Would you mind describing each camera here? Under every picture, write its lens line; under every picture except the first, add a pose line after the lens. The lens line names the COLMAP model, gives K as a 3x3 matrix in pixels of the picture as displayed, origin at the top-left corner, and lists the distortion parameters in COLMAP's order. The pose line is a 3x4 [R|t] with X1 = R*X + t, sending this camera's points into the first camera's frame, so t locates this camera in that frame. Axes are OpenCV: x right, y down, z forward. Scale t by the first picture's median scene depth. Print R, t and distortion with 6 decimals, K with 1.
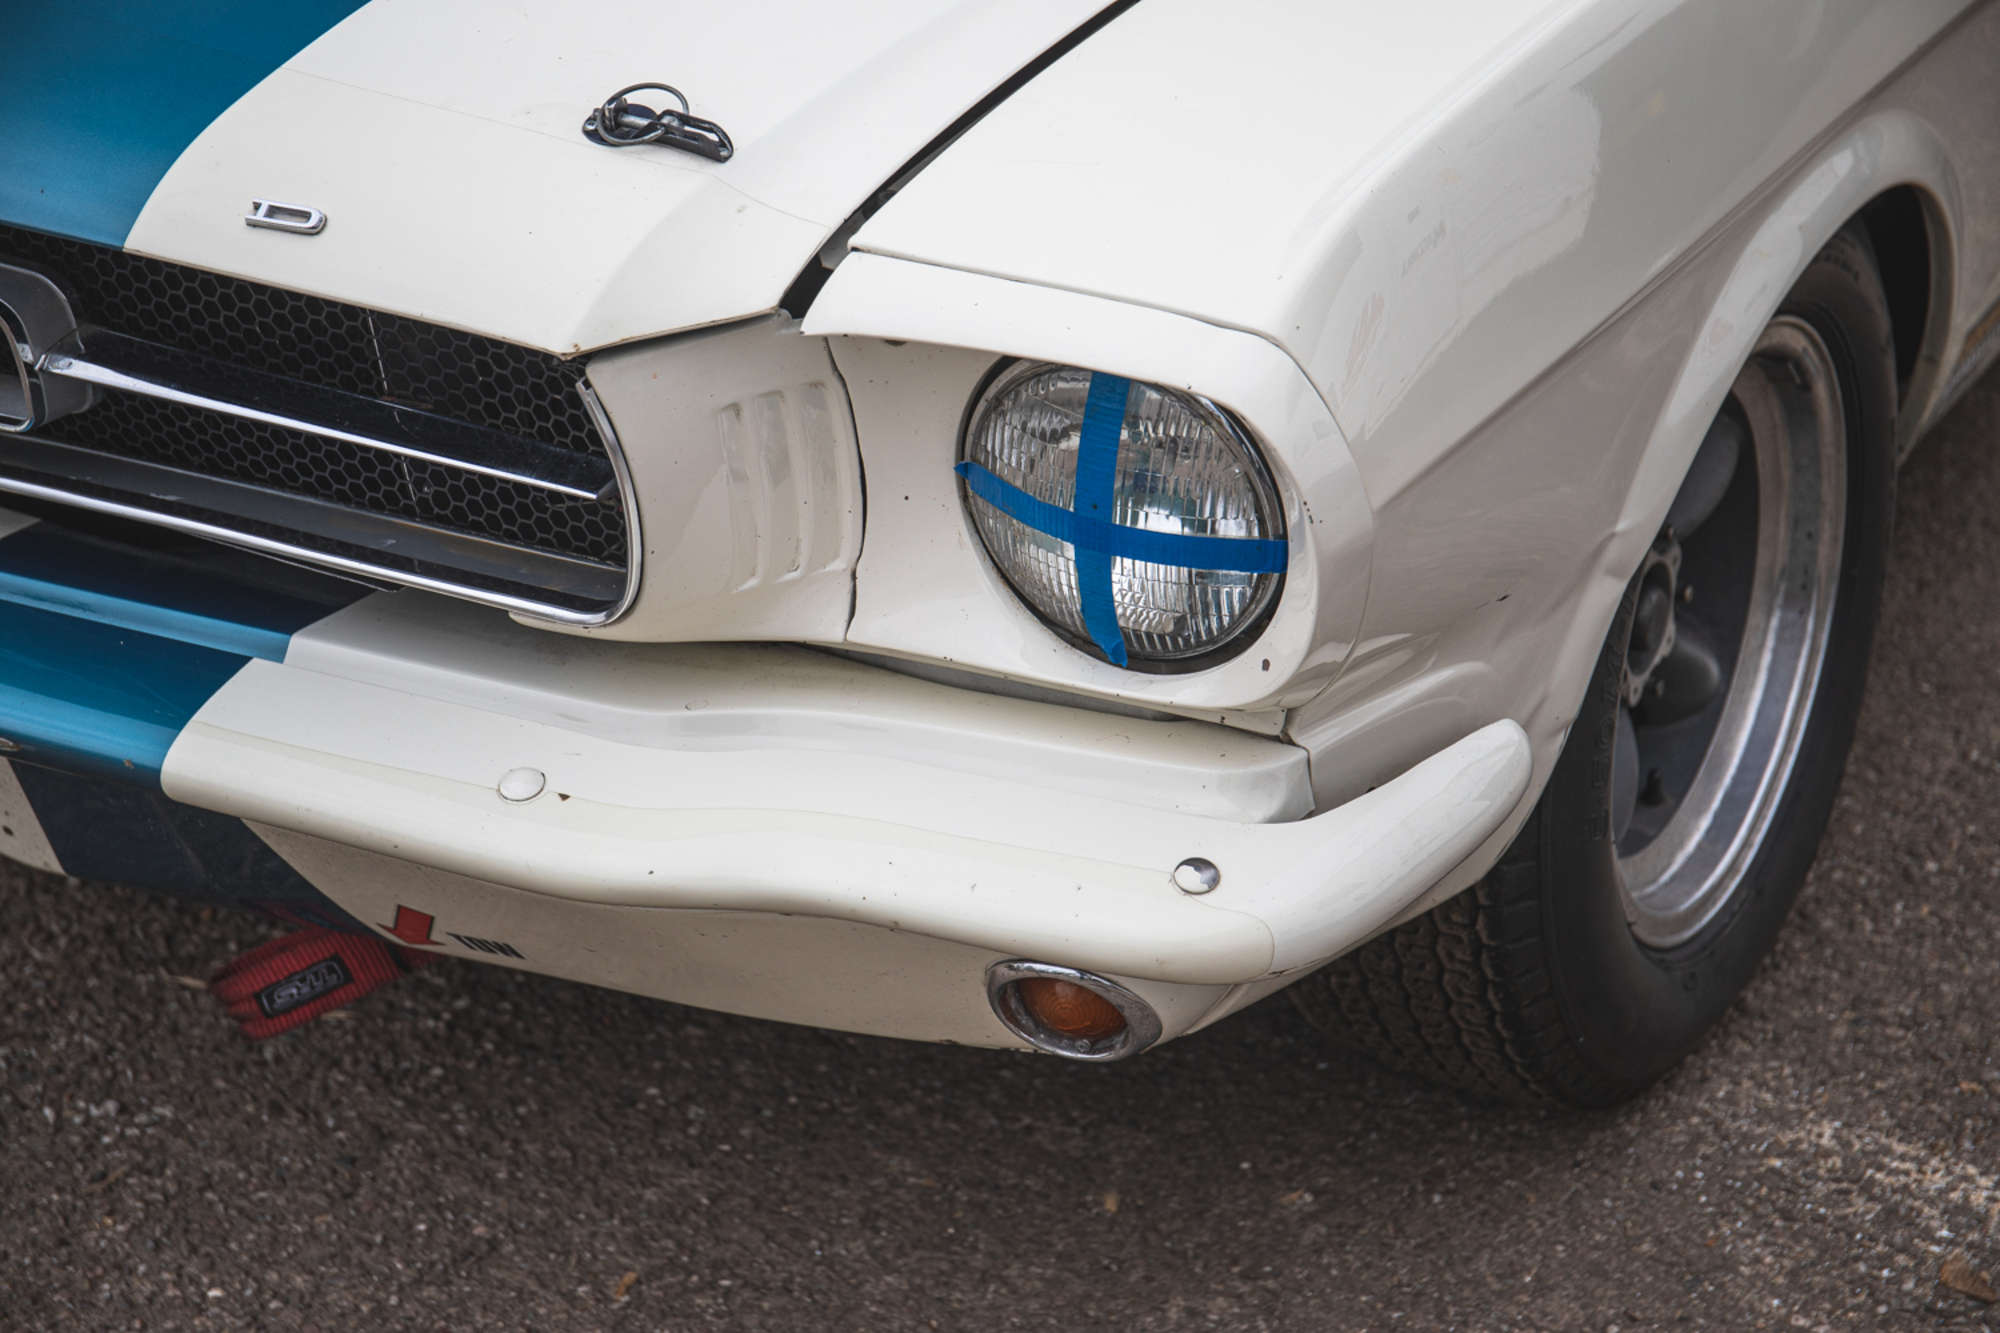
lens RADIAL K [[3514.5, 0, 1007.9], [0, 3514.5, 657.0], [0, 0, 1]] dist [0.075399, 0.000000]
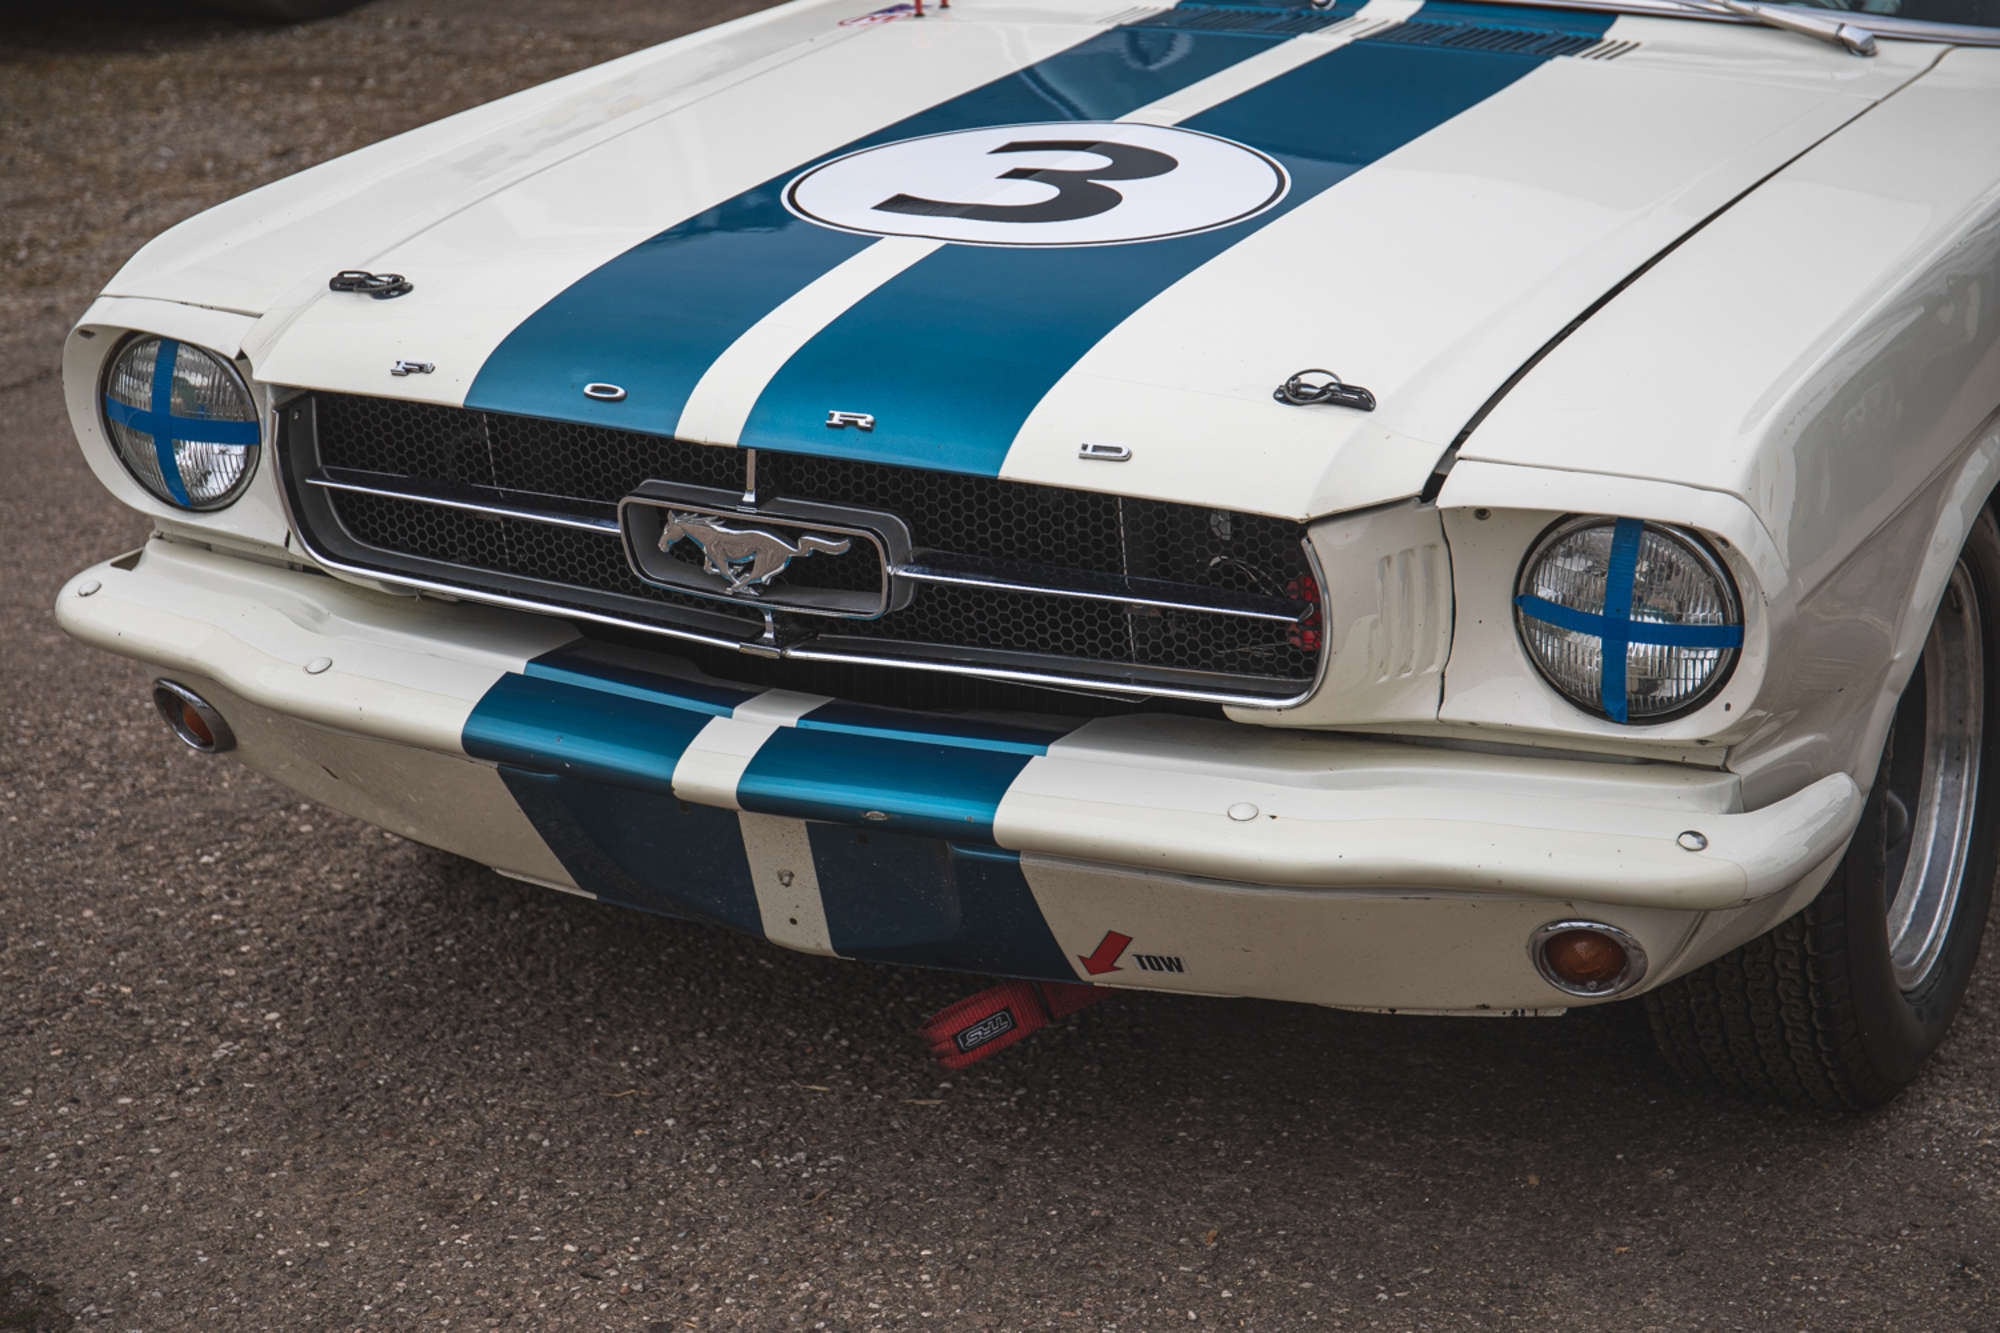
lens RADIAL K [[3514.5, 0, 987.3], [0, 3514.5, 671.9], [0, 0, 1]] dist [0.075399, 0.000000]
pose [[0.997841, -0.028326, 0.059261, -0.311320], [0.037919, 0.985124, -0.167610, 0.211488], [-0.053631, 0.169495, 0.984071, -0.491458]]
